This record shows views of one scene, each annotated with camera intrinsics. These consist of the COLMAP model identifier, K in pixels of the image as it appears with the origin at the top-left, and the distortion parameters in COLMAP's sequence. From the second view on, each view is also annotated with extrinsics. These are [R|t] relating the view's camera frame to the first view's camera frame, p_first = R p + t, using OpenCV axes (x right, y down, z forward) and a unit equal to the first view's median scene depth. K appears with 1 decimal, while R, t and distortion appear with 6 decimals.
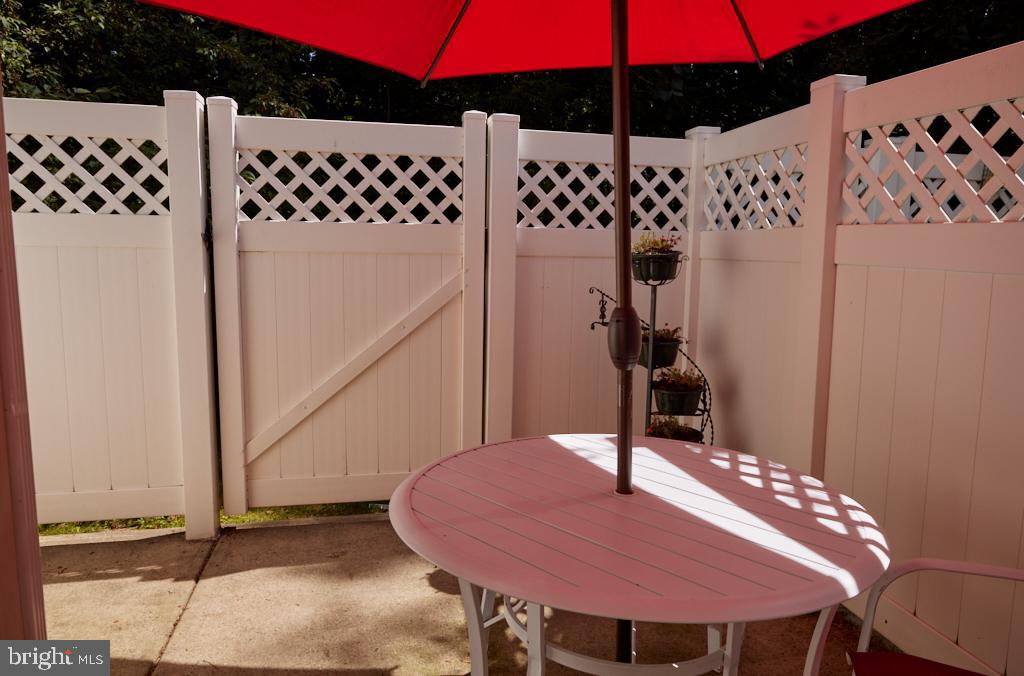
lens RADIAL K [[679.7, 0, 512.0], [0, 679.7, 338.0], [0, 0, 1]] dist [0.000097, 0.000998]
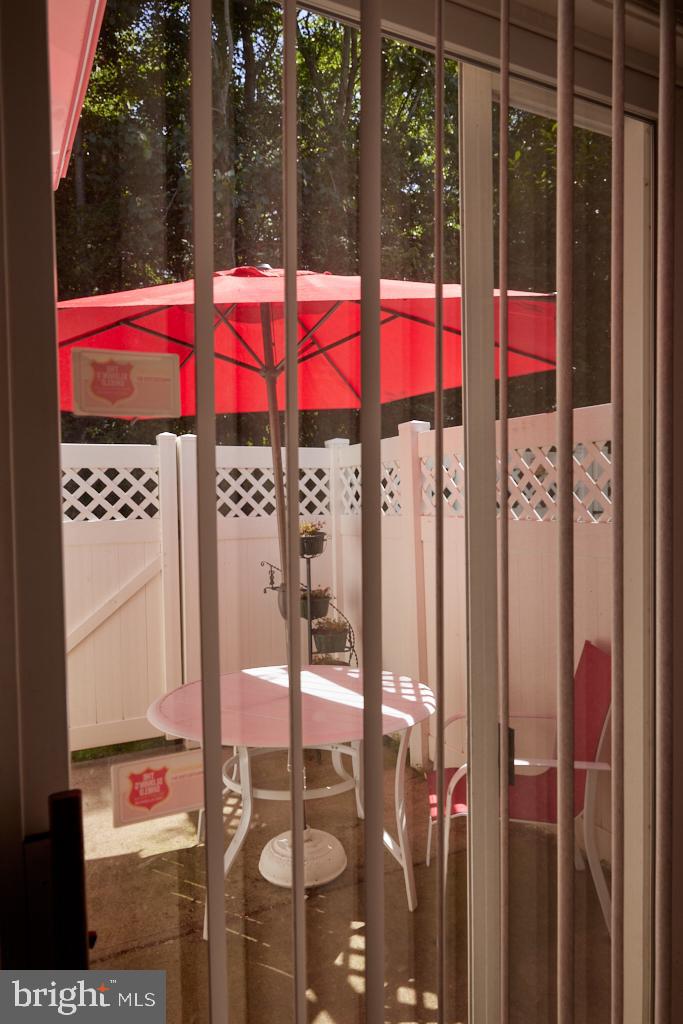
lens RADIAL K [[700.8, 0, 346.0], [0, 700.8, 518.8], [0, 0, 1]] dist [0.000096, -0.000299]
pose [[0.968455, -0.042523, 0.245533, -0.059376], [0.069040, 0.992547, -0.100418, -0.008868], [-0.239433, 0.114202, 0.964173, -0.380860]]
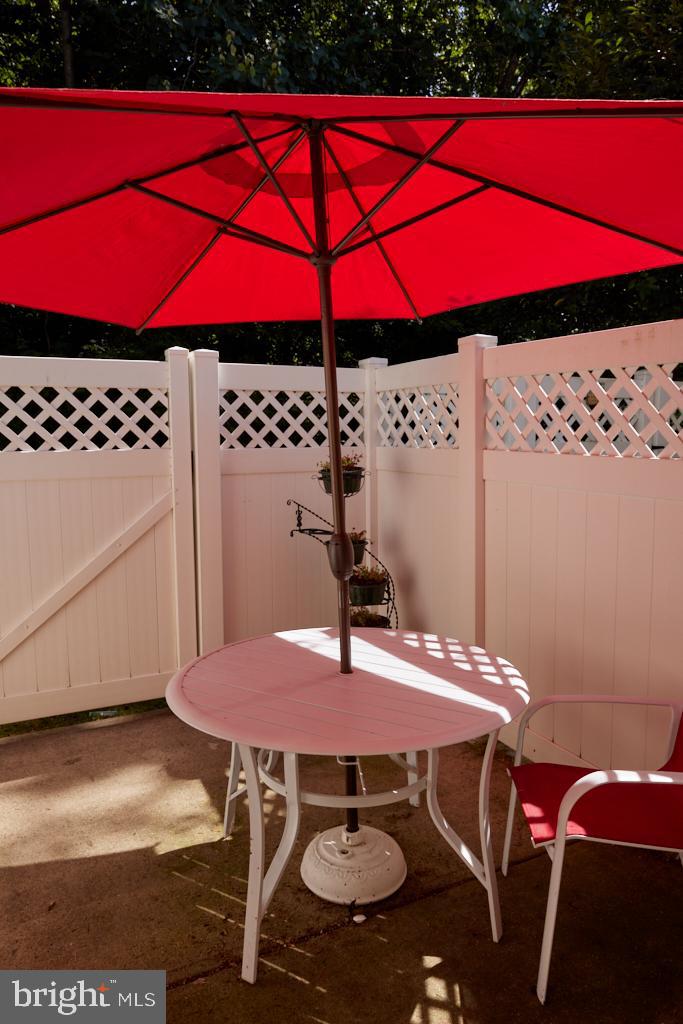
lens RADIAL K [[700.5, 0, 341.9], [0, 700.5, 514.3], [0, 0, 1]] dist [-0.000914, 0.001854]
pose [[0.969743, -0.051739, 0.238583, -0.082331], [0.055269, 0.998438, -0.008126, -0.037024], [-0.237790, 0.021066, 0.971088, -0.175418]]
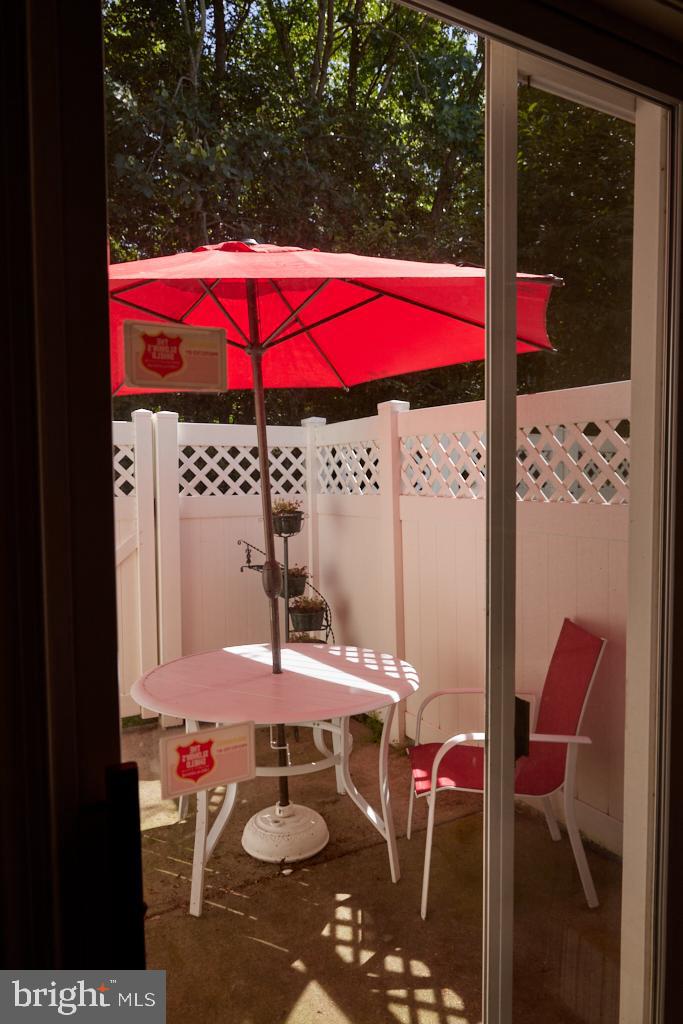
lens RADIAL K [[700.5, 0, 341.9], [0, 700.5, 514.3], [0, 0, 1]] dist [-0.000914, 0.001854]
pose [[0.956655, -0.042842, 0.288054, -0.085394], [0.067131, 0.994923, -0.074972, -0.009118], [-0.283380, 0.091060, 0.954675, -0.376075]]
